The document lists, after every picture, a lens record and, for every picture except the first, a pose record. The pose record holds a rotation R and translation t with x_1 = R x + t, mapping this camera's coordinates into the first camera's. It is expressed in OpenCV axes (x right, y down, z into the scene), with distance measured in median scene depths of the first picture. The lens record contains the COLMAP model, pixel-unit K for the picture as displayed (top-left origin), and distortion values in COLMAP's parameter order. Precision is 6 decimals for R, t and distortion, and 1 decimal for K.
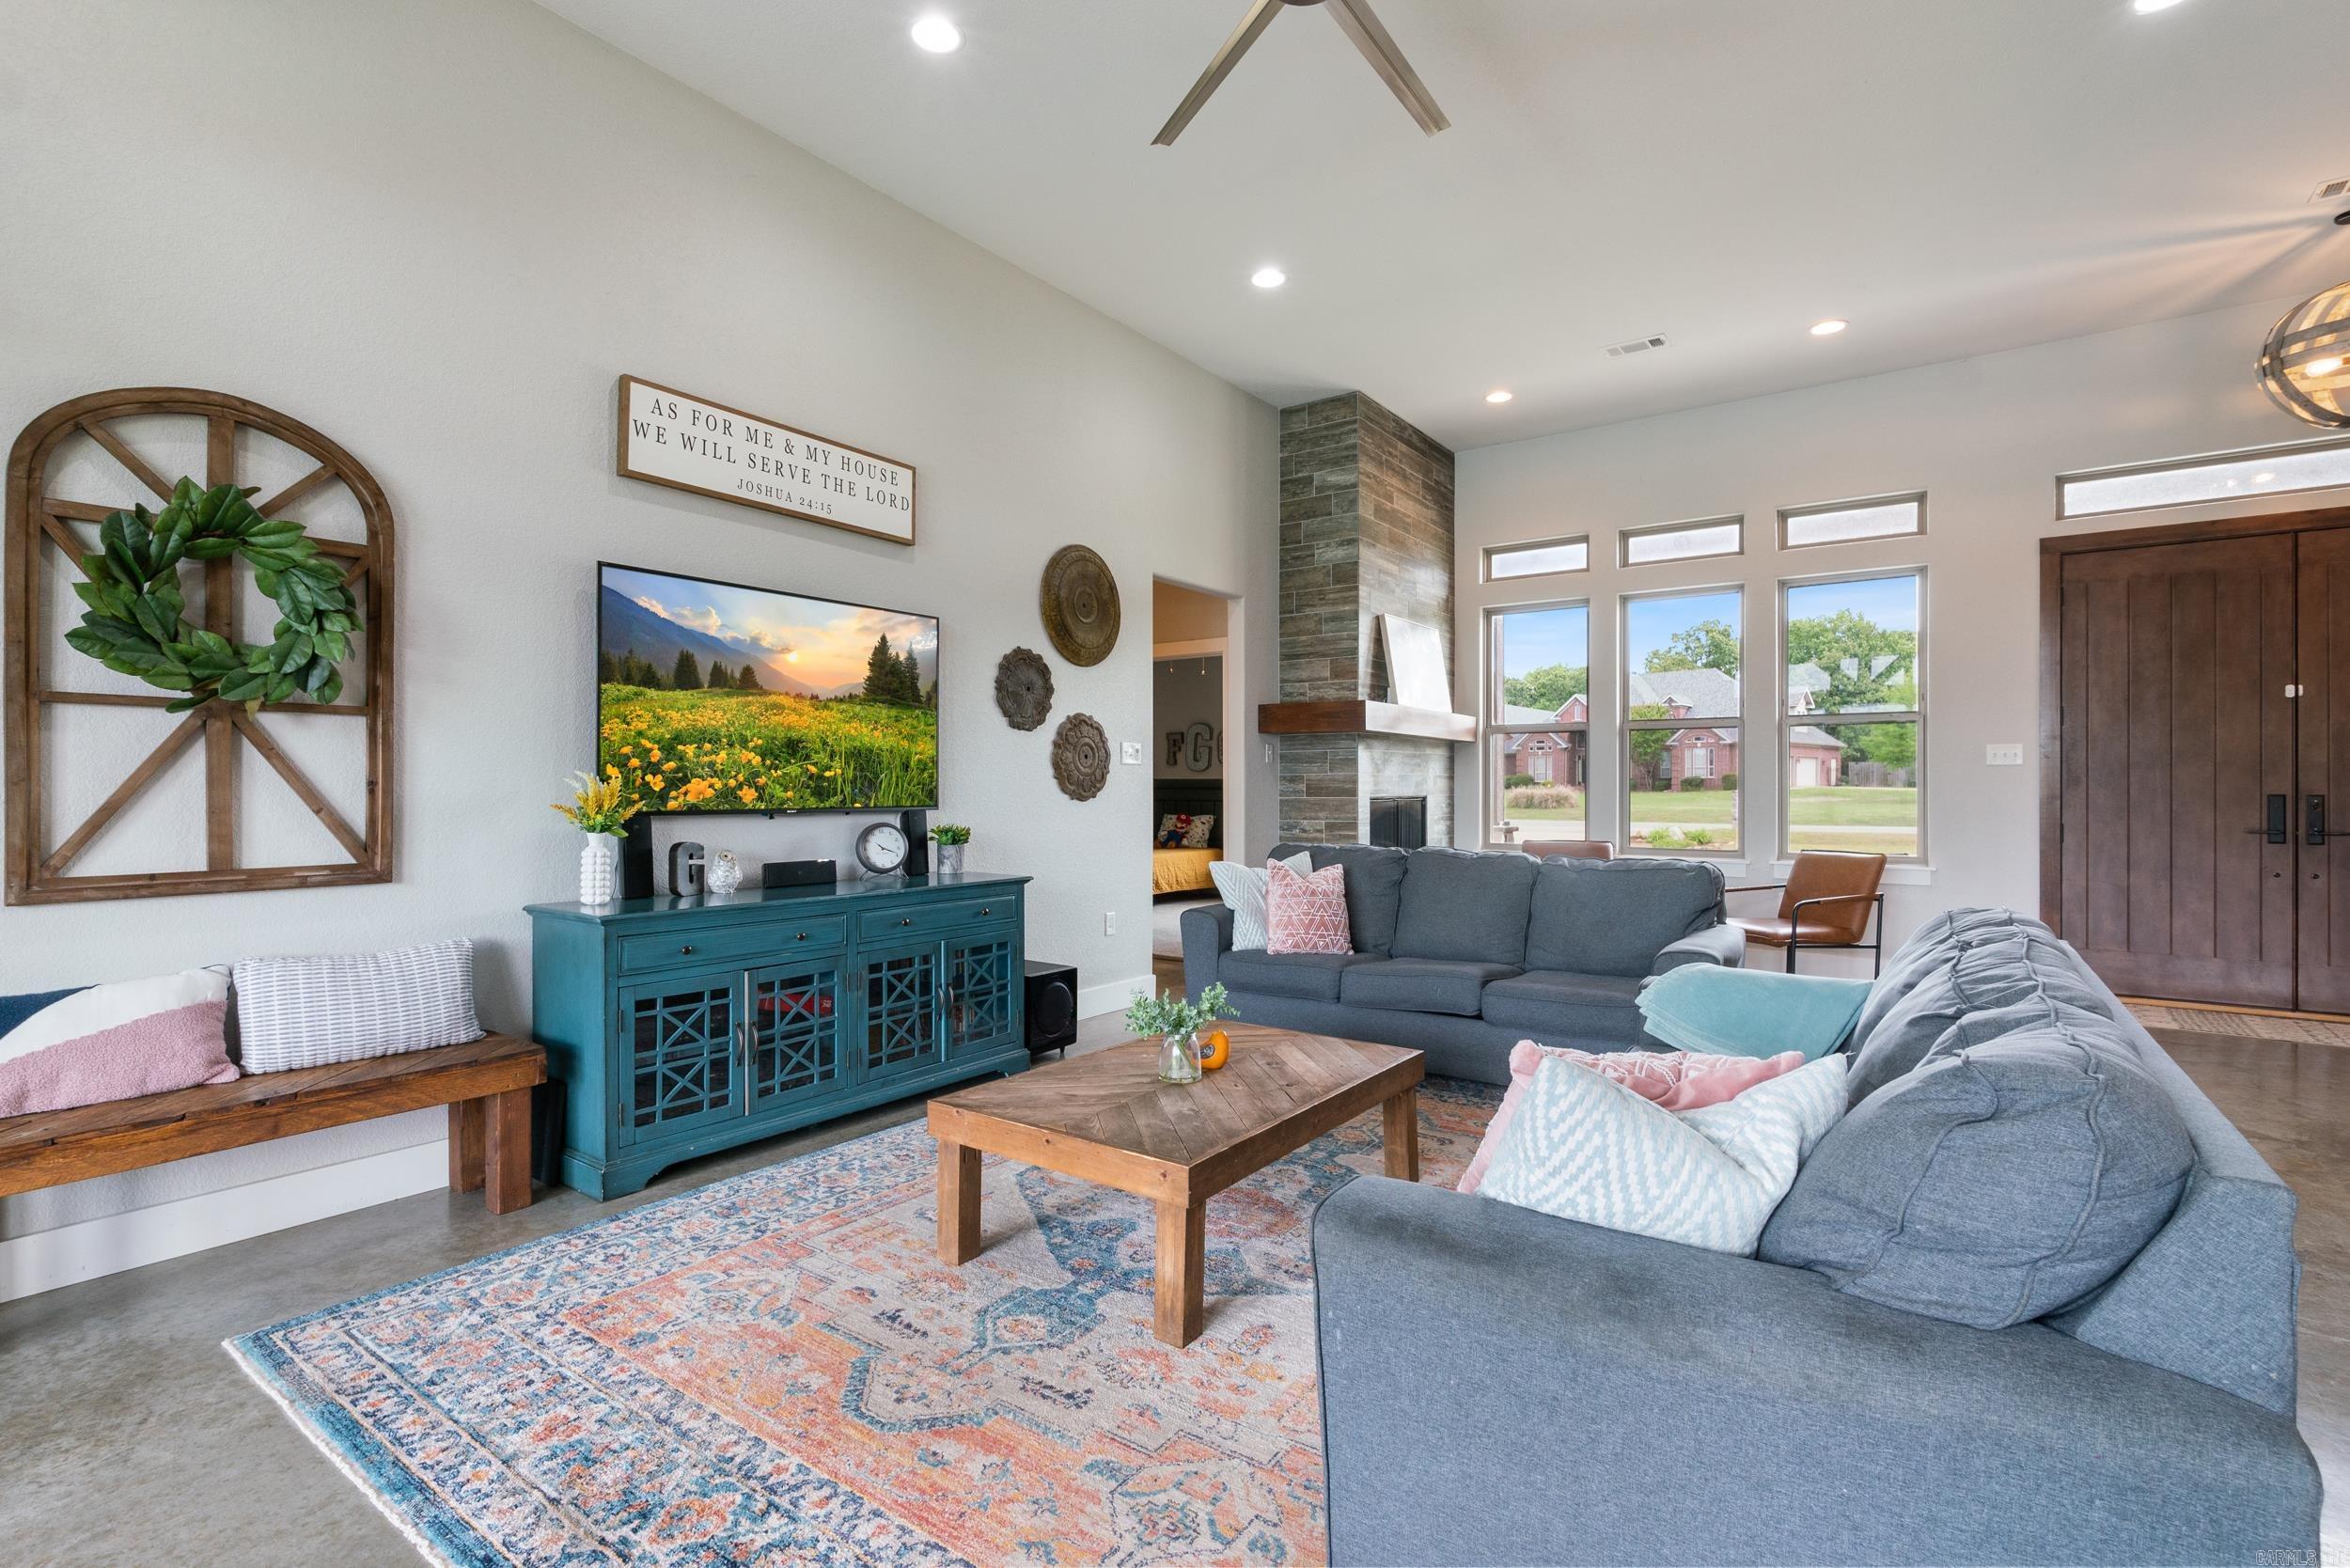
lens RADIAL K [[1083.9, 0, 1162.1], [0, 1083.9, 783.0], [0, 0, 1]] dist [-0.007342, 0.001392]
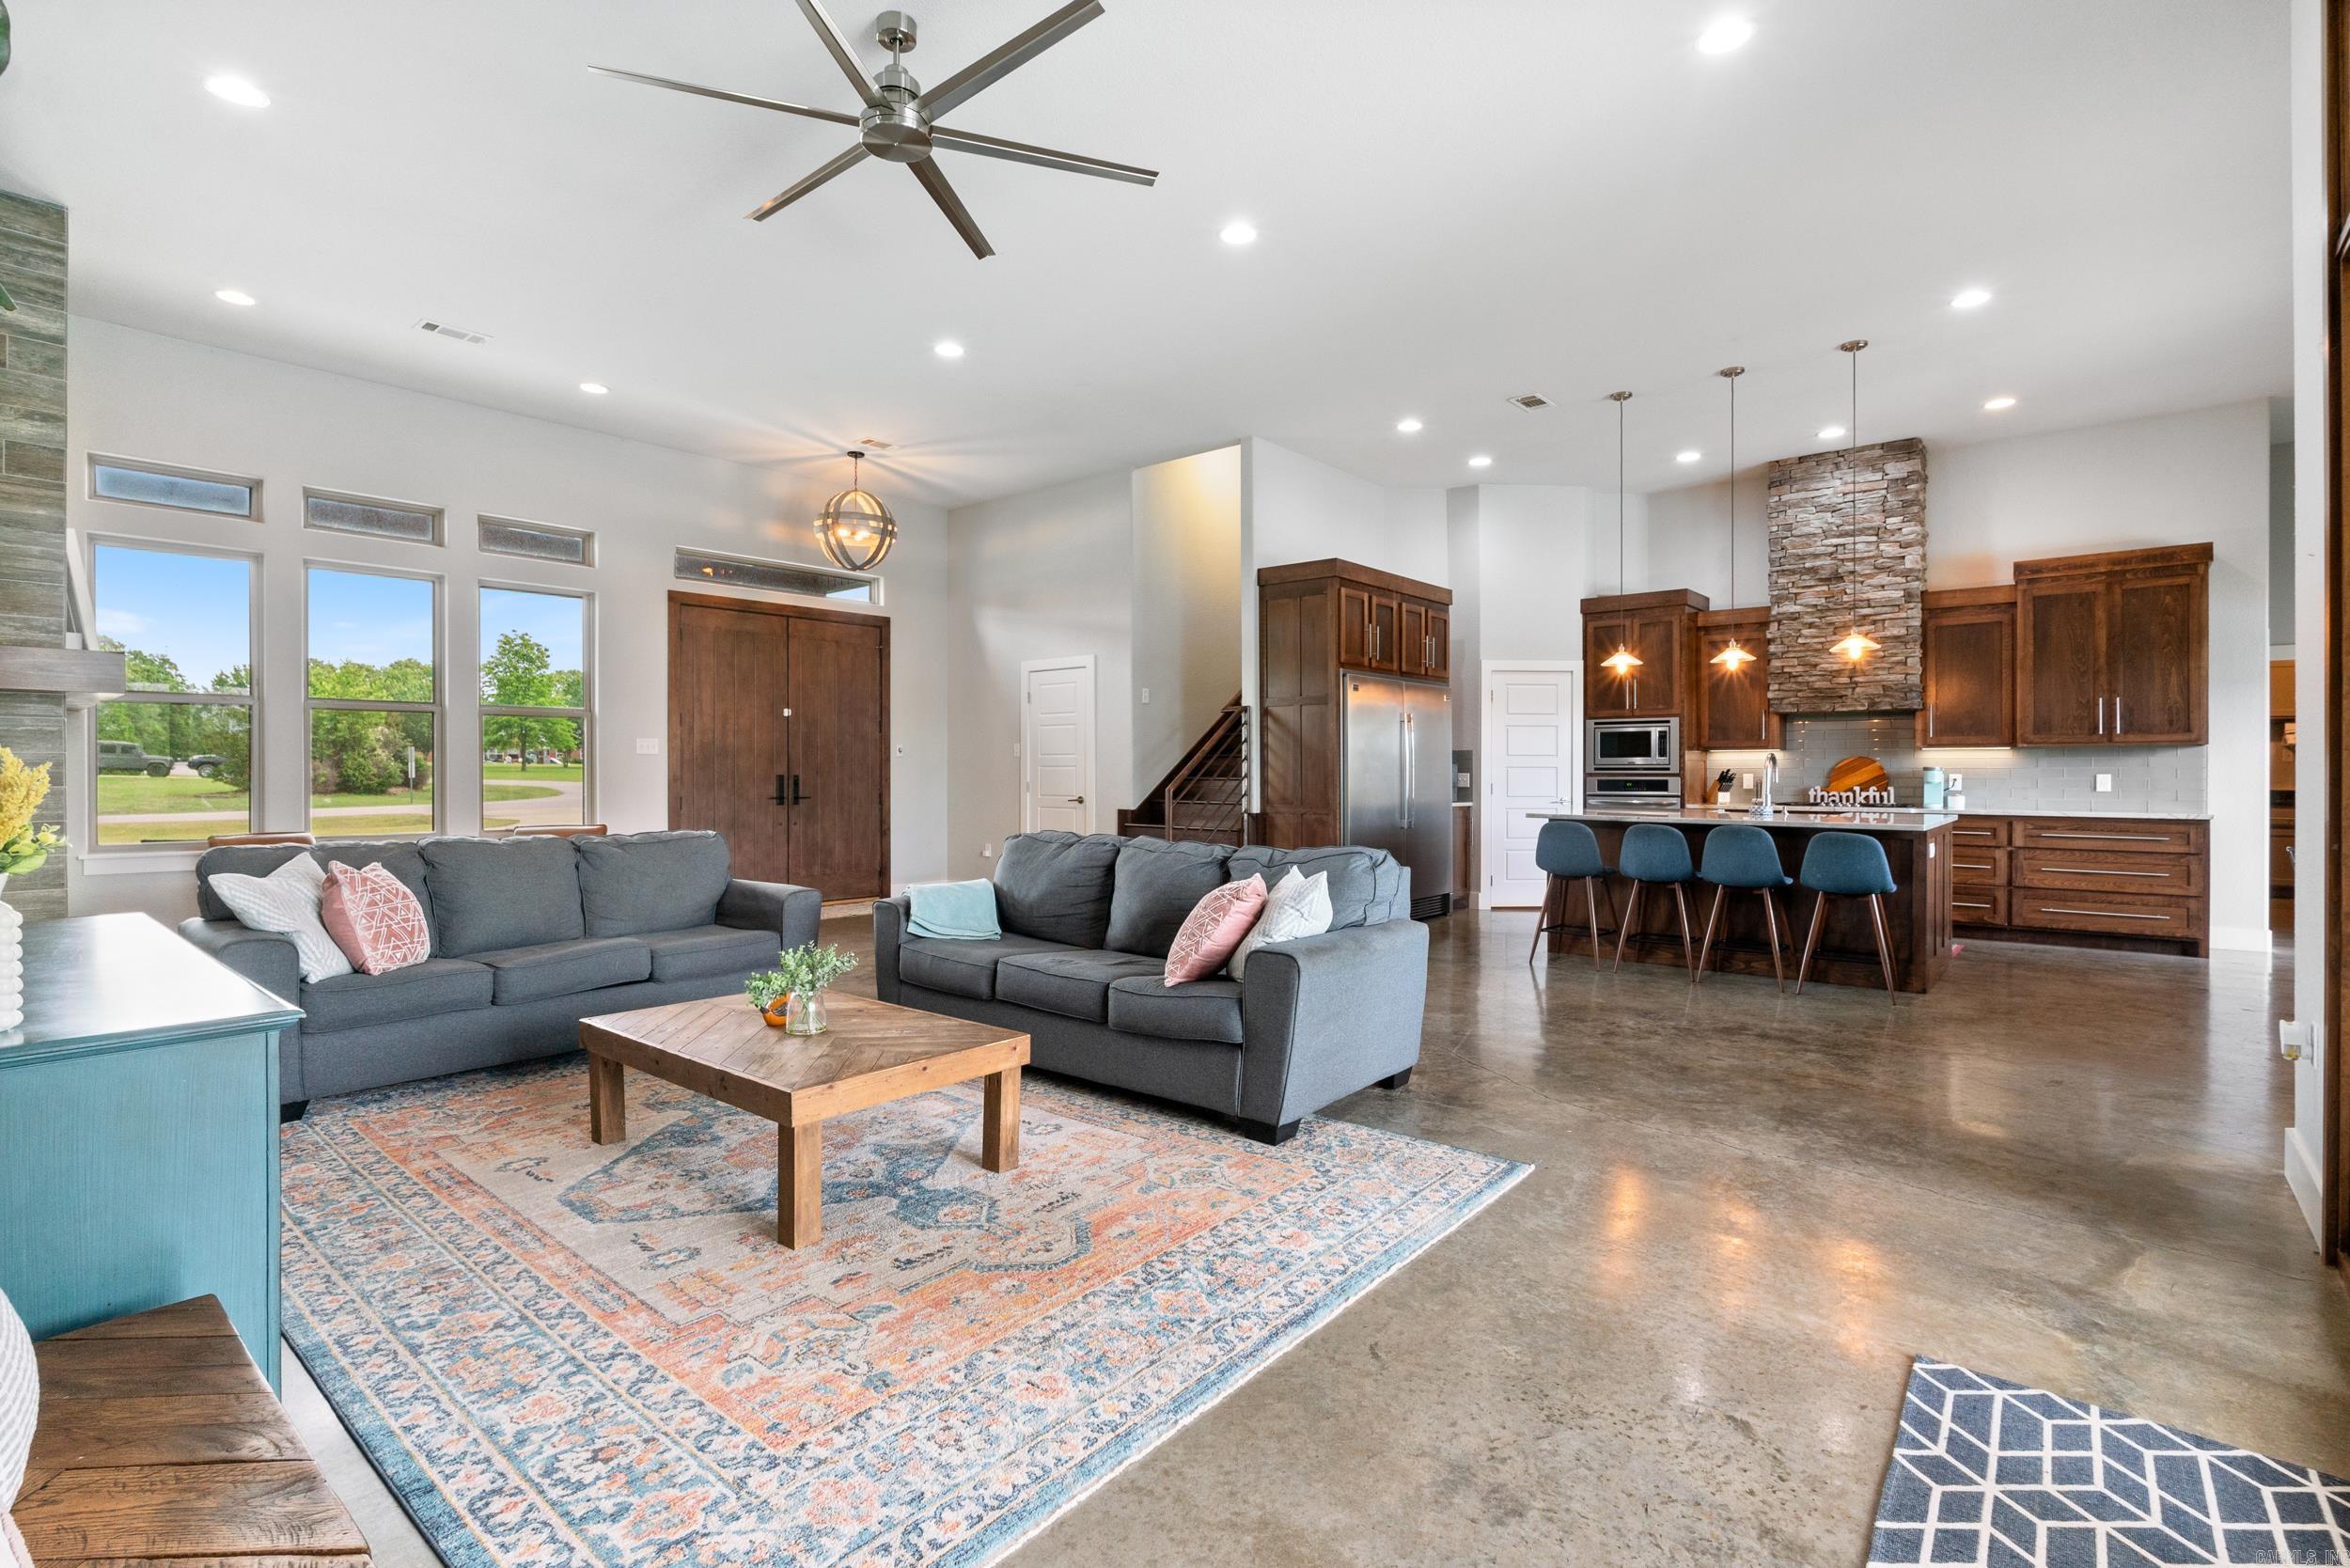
lens RADIAL K [[1083.9, 0, 1167.7], [0, 1083.9, 776.5], [0, 0, 1]] dist [-0.007342, 0.001392]
pose [[0.073536, -0.006423, 0.997272, -0.565237], [-0.003947, 0.999970, 0.006731, -0.000433], [-0.997285, -0.004431, 0.073509, 0.286414]]
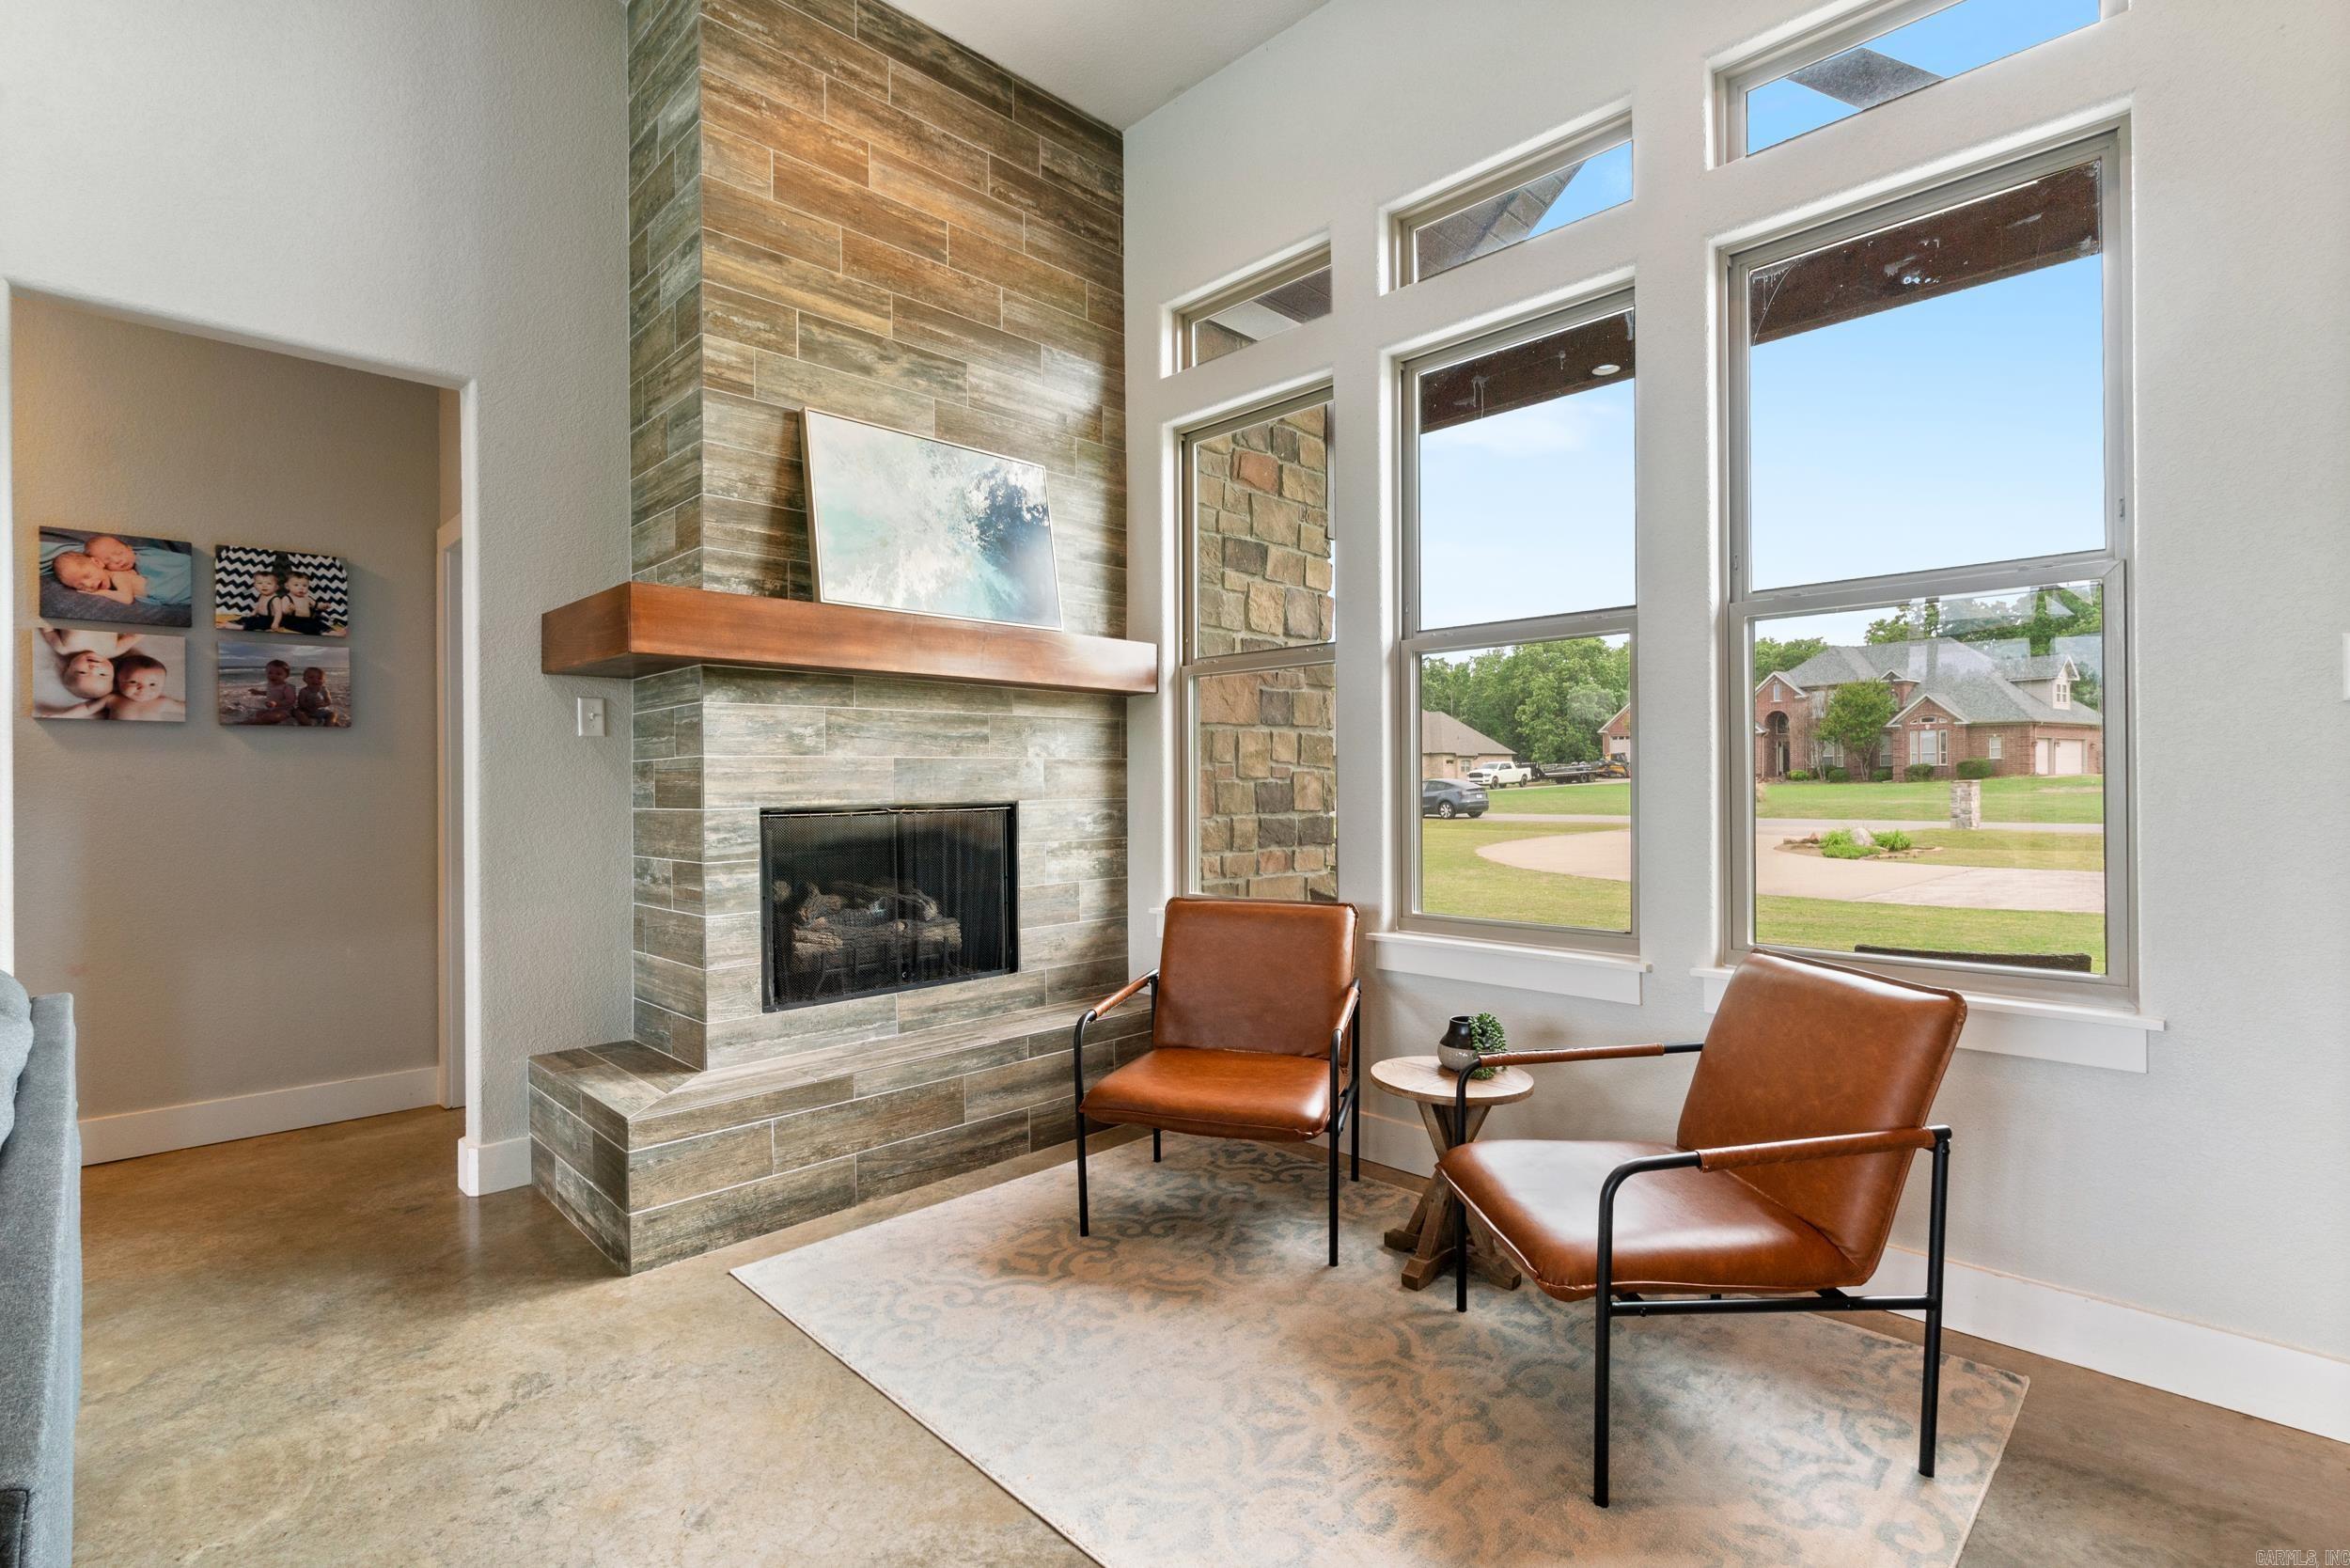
lens RADIAL K [[1083.9, 0, 1169.4], [0, 1083.9, 786.5], [0, 0, 1]] dist [-0.007342, 0.001392]
pose [[0.986164, -0.011113, -0.165401, 0.537944], [0.012044, 0.999917, 0.004627, 0.005150], [0.165336, -0.006555, 0.986216, 0.714853]]
